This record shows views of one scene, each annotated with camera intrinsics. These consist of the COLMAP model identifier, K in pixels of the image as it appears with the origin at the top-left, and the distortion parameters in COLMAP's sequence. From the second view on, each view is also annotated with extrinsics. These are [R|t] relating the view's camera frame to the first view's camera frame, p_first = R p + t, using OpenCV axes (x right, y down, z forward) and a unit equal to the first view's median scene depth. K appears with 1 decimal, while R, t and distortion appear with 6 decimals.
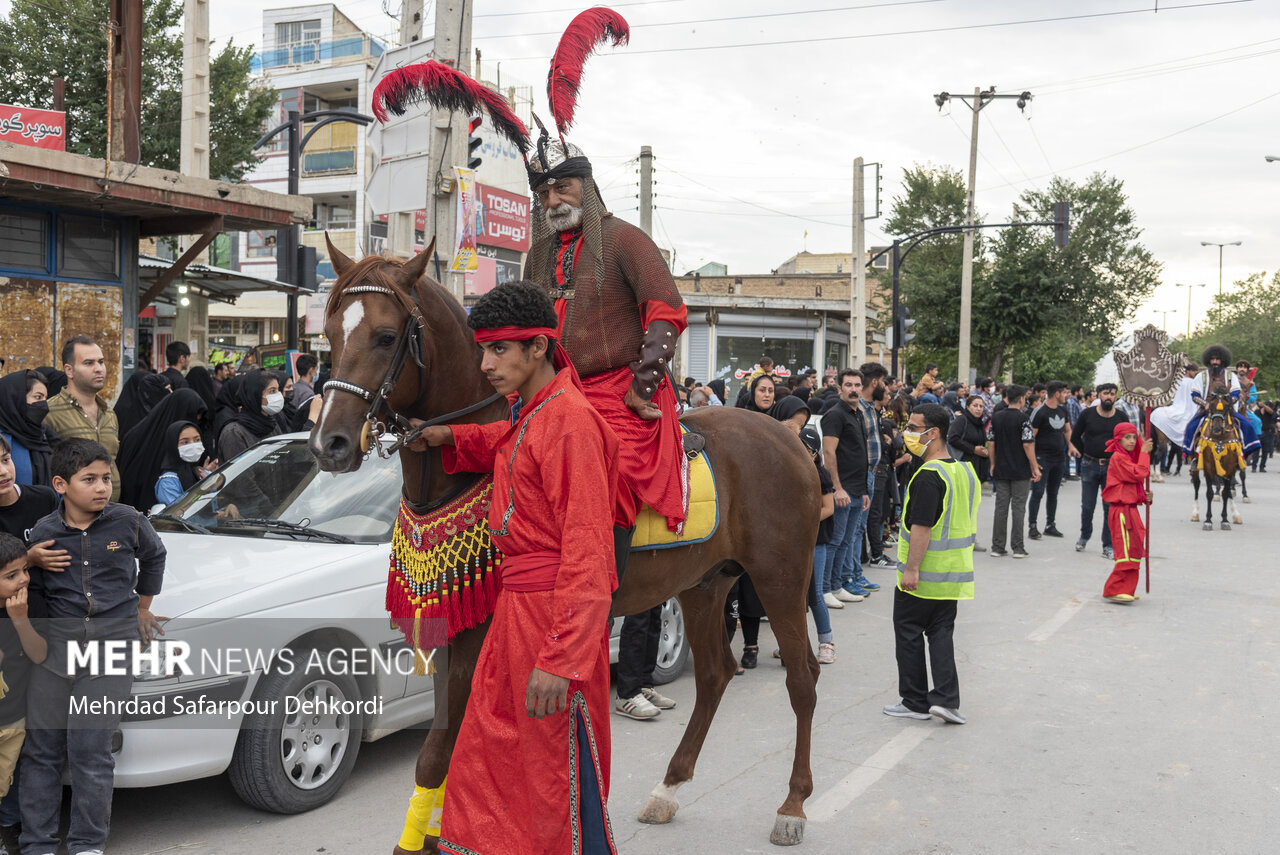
lens RADIAL K [[1299.0, 0, 640.0], [0, 1299.0, 427.5], [0, 0, 1]] dist [-0.003122, -0.020829]
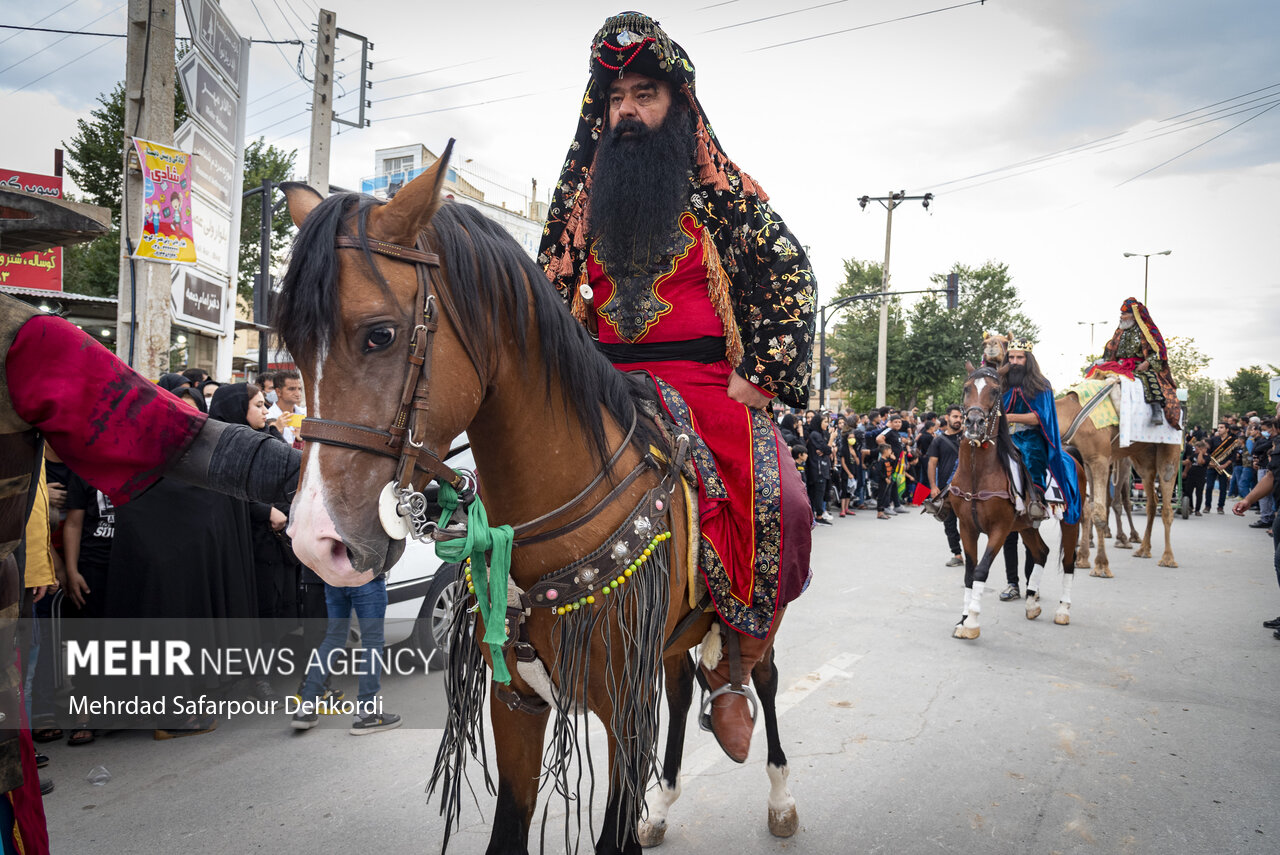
lens RADIAL K [[837.0, 0, 635.9], [0, 837.0, 434.6], [0, 0, 1]] dist [0.005987, -0.003093]
pose [[0.996714, 0.004935, -0.080851, 0.063577], [-0.006567, 0.999780, -0.019922, 0.001934], [0.080735, 0.020387, 0.996527, 0.122883]]
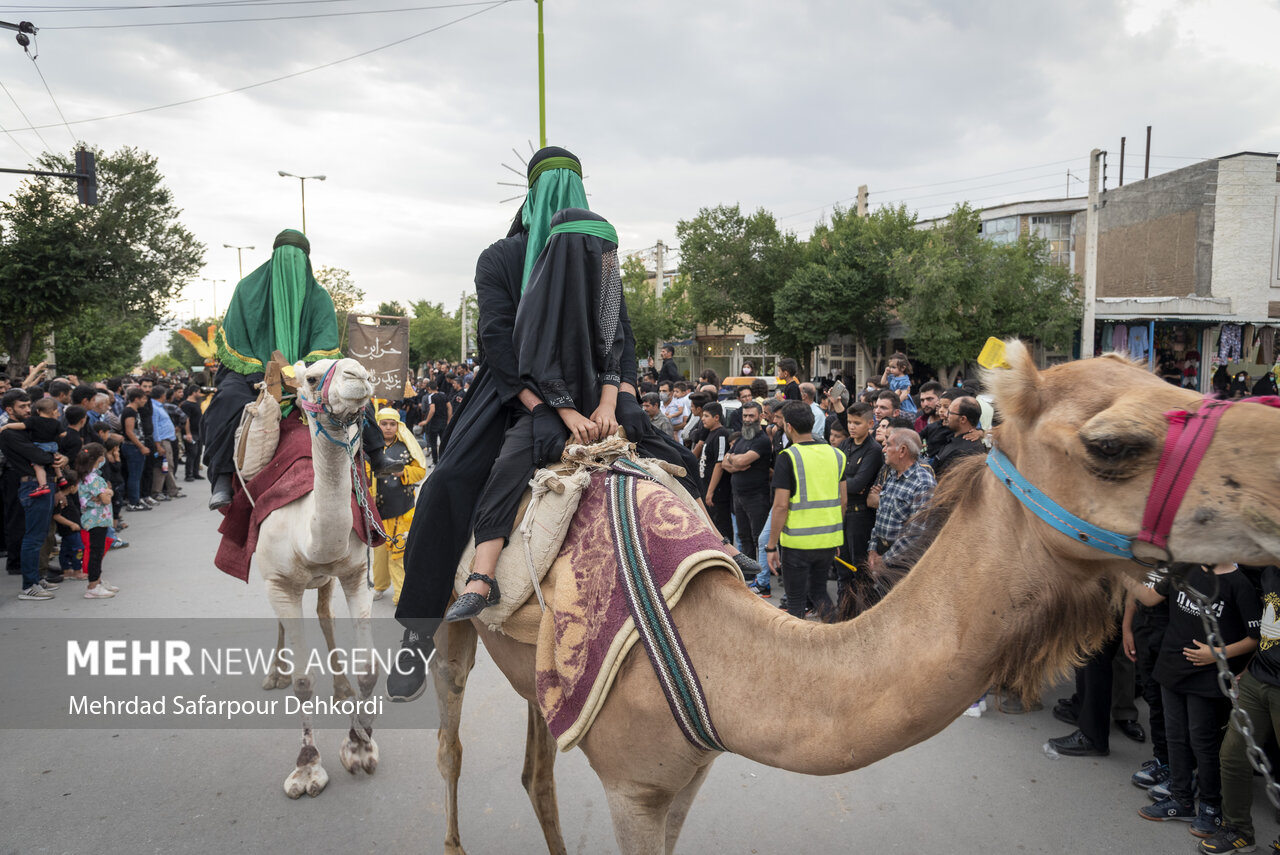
lens RADIAL K [[872.4, 0, 640.7], [0, 872.4, 440.6], [0, 0, 1]] dist [0.003300, 0.003678]
pose [[0.656517, -0.085665, 0.749431, 0.092187], [0.035788, 0.995949, 0.082493, -0.015432], [-0.753462, -0.027337, 0.656923, 0.266778]]
